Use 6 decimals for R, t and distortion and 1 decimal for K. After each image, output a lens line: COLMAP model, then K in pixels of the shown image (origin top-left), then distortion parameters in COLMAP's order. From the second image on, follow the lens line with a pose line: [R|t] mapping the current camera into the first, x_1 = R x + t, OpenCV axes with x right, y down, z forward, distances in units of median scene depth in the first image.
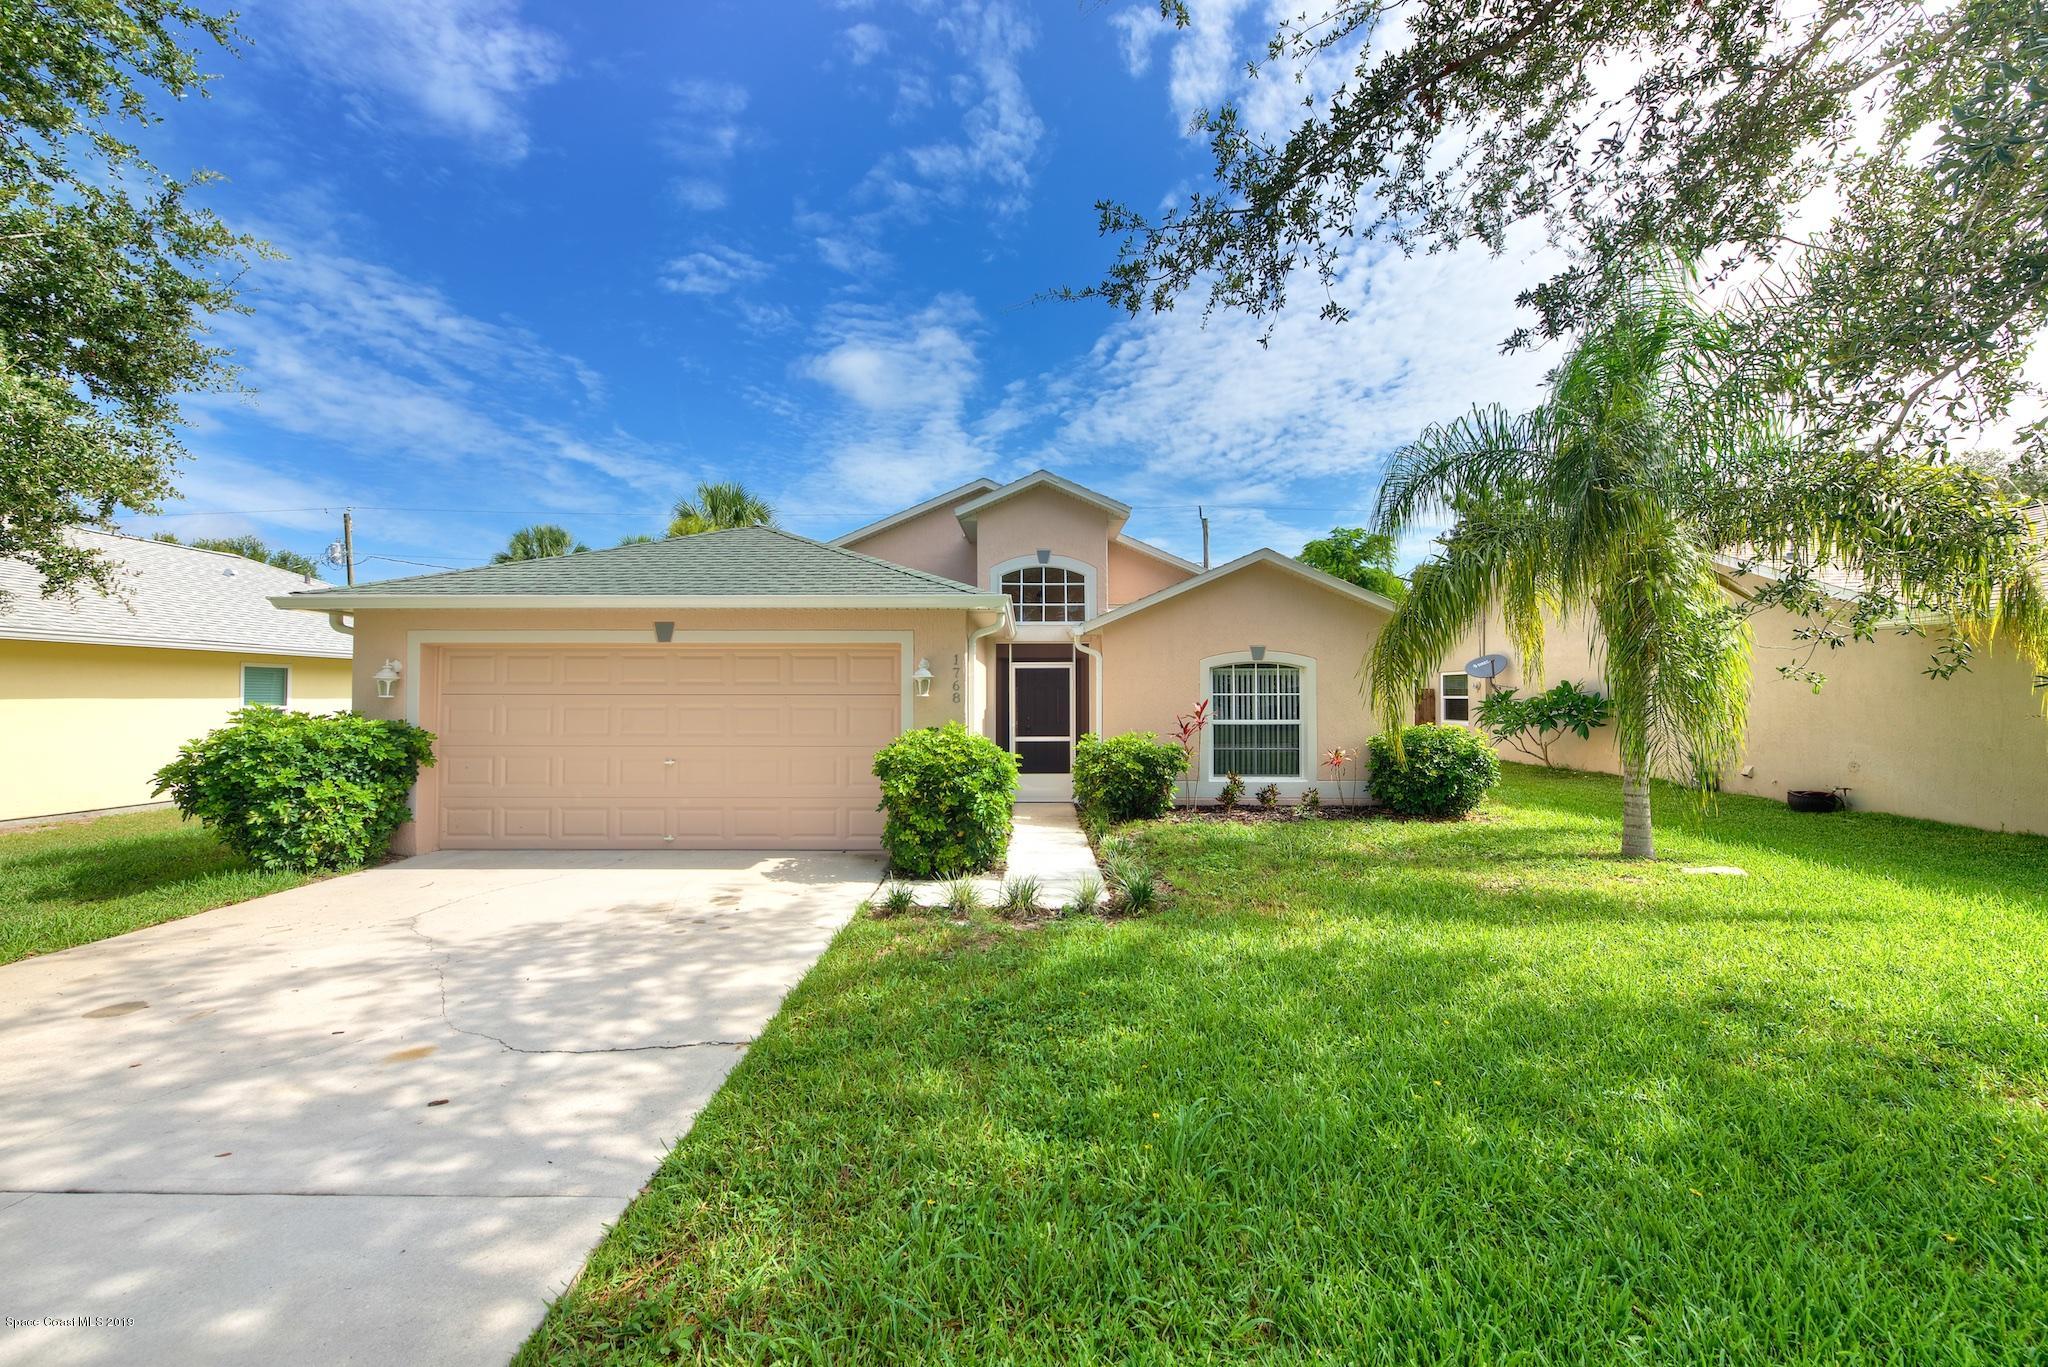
lens RADIAL K [[804.8, 0, 1020.0], [0, 804.8, 685.5], [0, 0, 1]] dist [-0.000137, -0.000628]
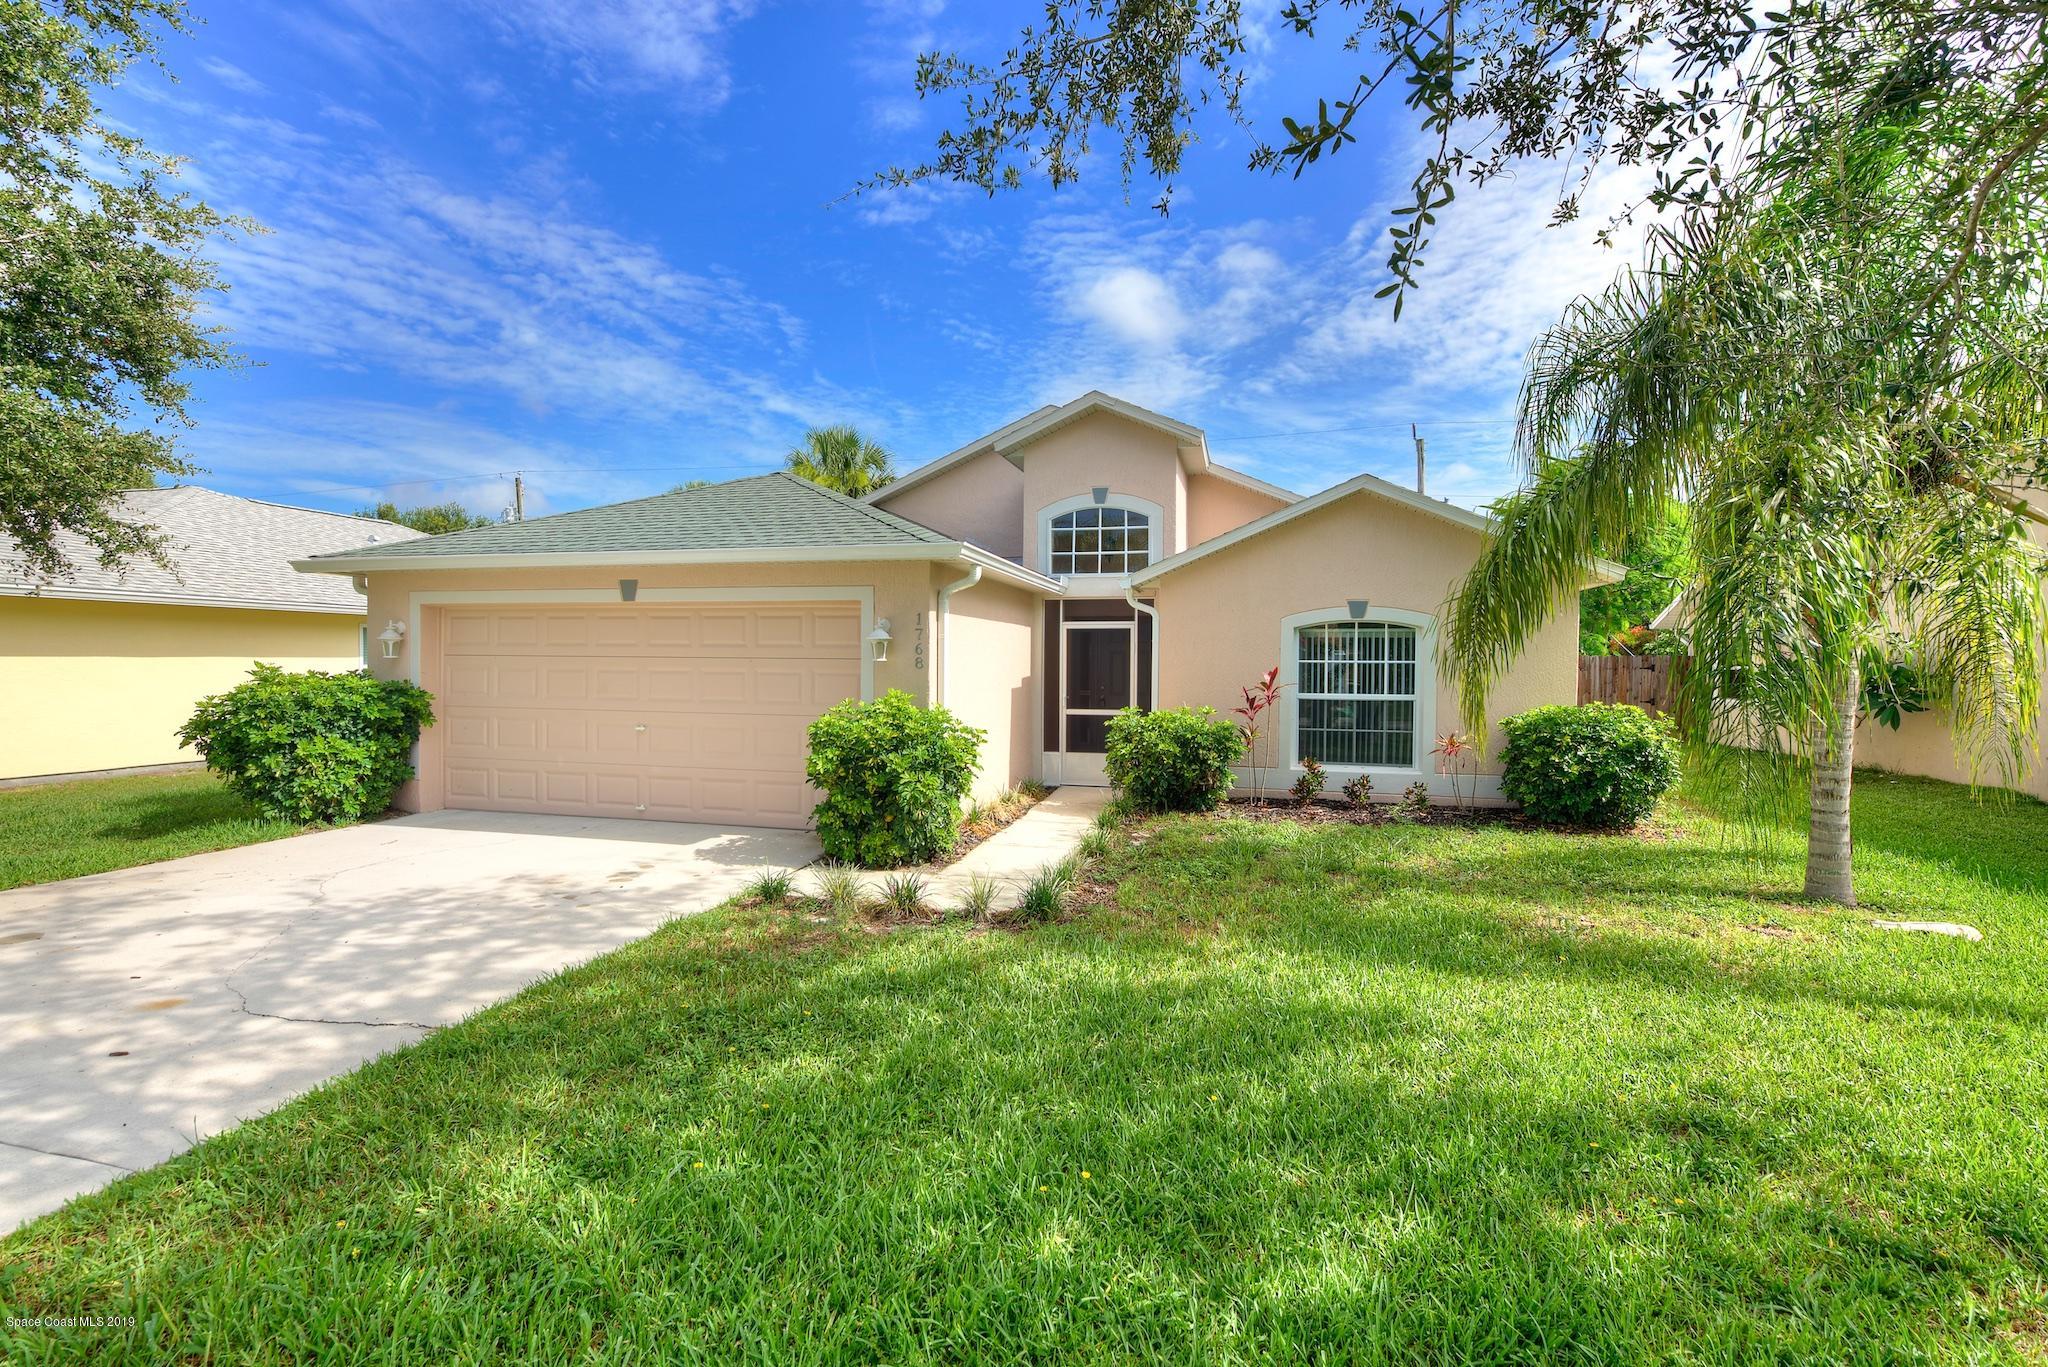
lens RADIAL K [[919.0, 0, 1022.9], [0, 919.0, 673.9], [0, 0, 1]] dist [-0.009471, 0.006458]
pose [[0.970285, 0.011293, -0.241700, 0.292165], [-0.004584, 0.999589, 0.028303, -0.001329], [0.241920, -0.026354, 0.969938, 0.070108]]
